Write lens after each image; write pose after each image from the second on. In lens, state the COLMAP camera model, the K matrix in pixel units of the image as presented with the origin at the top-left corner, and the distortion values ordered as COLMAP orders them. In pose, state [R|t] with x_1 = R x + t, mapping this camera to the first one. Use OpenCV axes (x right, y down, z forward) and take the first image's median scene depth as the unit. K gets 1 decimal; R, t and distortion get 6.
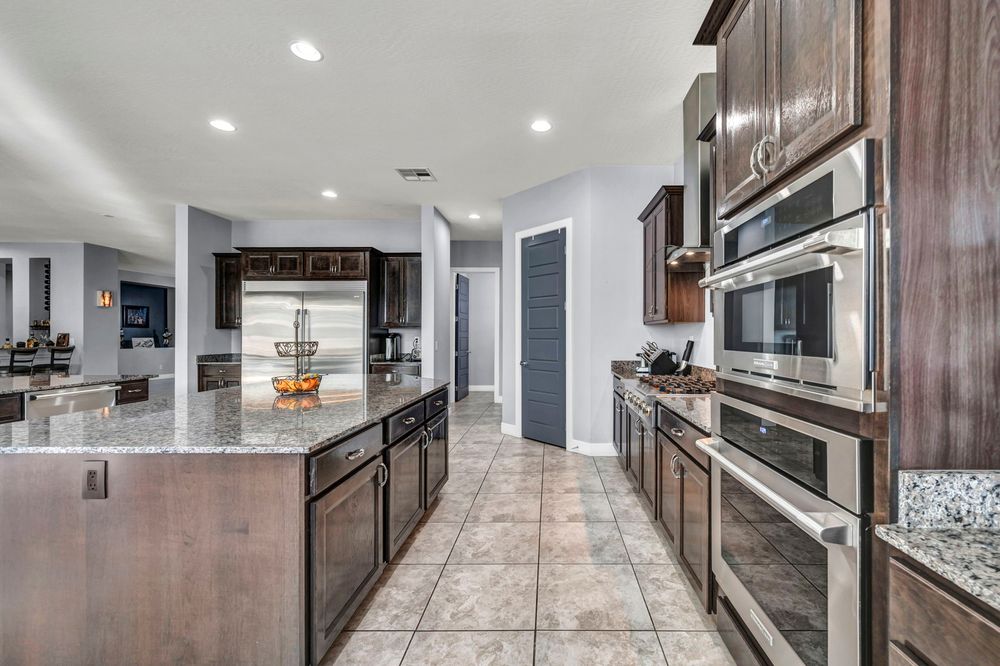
lens RADIAL K [[405.0, 0, 501.3], [0, 405.0, 334.0], [0, 0, 1]] dist [0.000718, -0.000667]
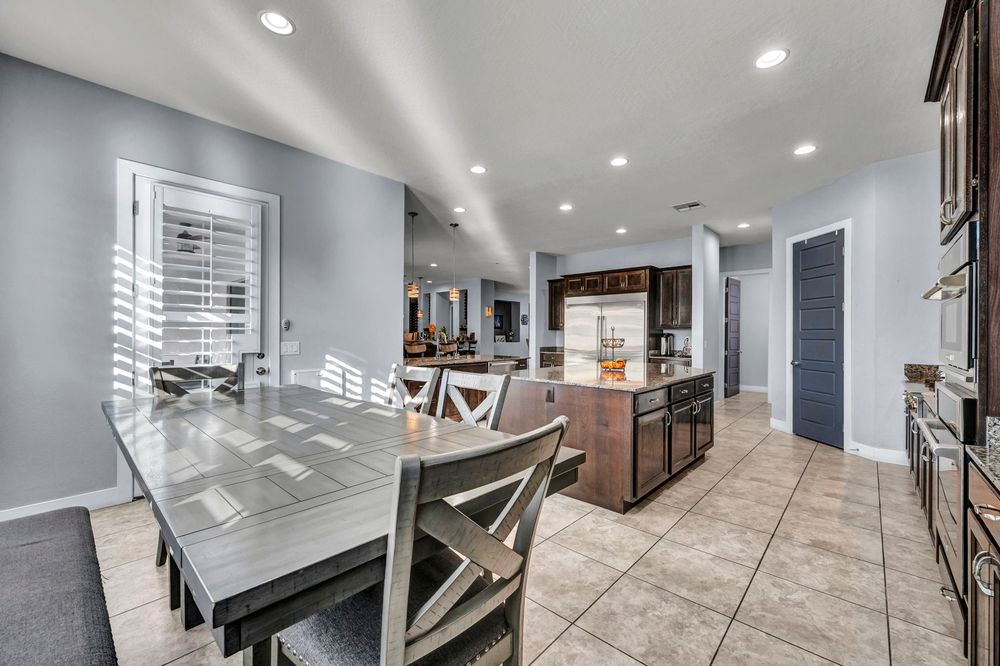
lens RADIAL K [[405.0, 0, 536.0], [0, 405.0, 330.7], [0, 0, 1]] dist [0.000718, -0.000667]
pose [[0.847329, 0.001369, -0.531067, 0.056812], [-0.005312, 0.999968, -0.005898, -0.000824], [0.531042, 0.007818, 0.847309, -0.305158]]
